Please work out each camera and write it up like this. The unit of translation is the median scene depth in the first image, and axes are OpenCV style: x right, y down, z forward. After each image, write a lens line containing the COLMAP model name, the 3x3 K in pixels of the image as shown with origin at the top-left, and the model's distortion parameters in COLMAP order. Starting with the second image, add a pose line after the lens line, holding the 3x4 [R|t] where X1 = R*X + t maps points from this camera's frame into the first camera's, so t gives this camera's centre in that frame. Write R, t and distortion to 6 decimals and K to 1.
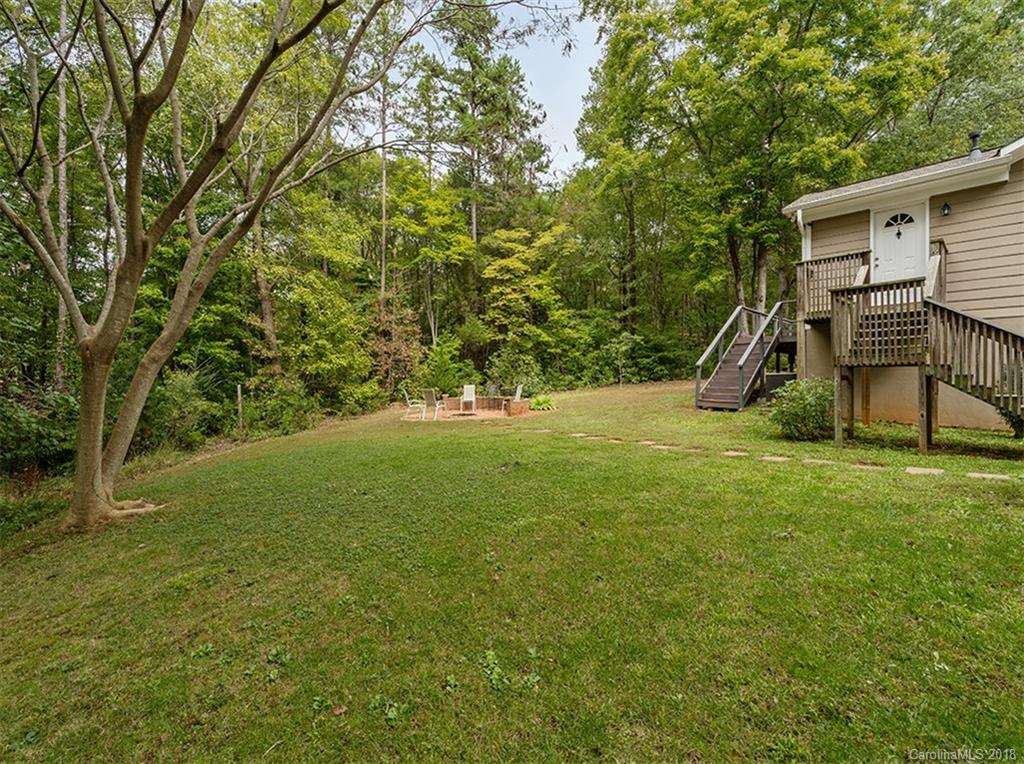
lens RADIAL K [[481.5, 0, 513.7], [0, 481.5, 378.9], [0, 0, 1]] dist [-0.006049, 0.004701]
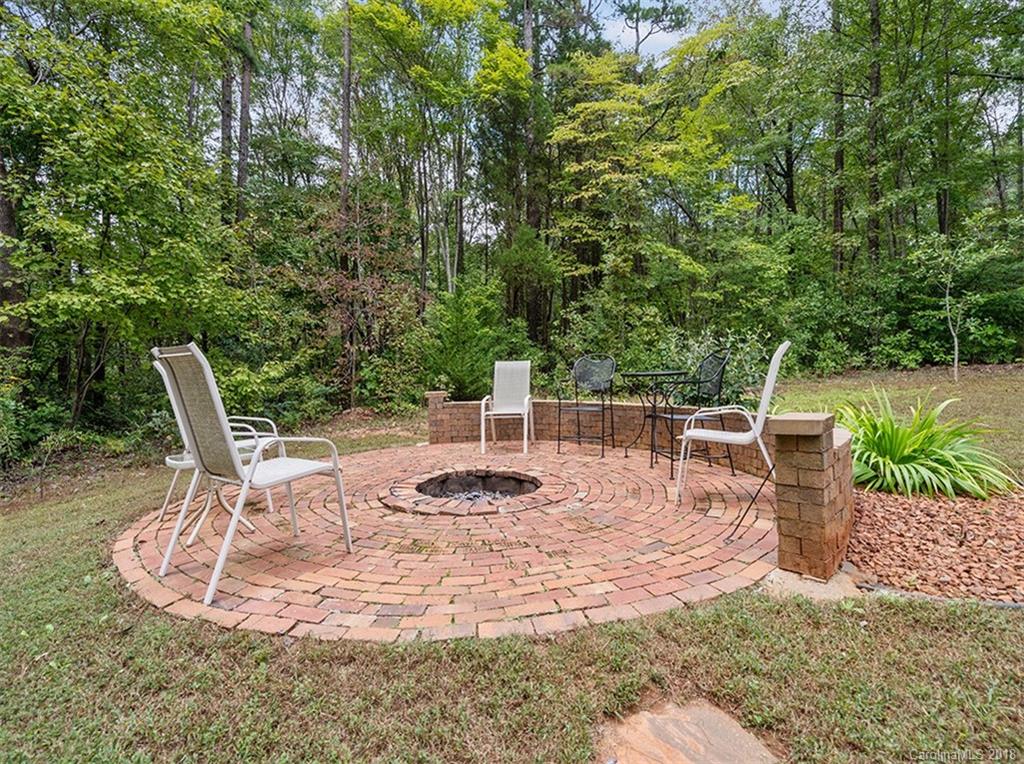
lens RADIAL K [[481.5, 0, 511.9], [0, 481.5, 378.8], [0, 0, 1]] dist [-0.006049, 0.004701]
pose [[0.993400, 0.004437, -0.114618, -0.044577], [-0.003882, 0.999980, 0.005057, 0.017008], [0.114638, -0.004579, 0.993397, 0.537970]]
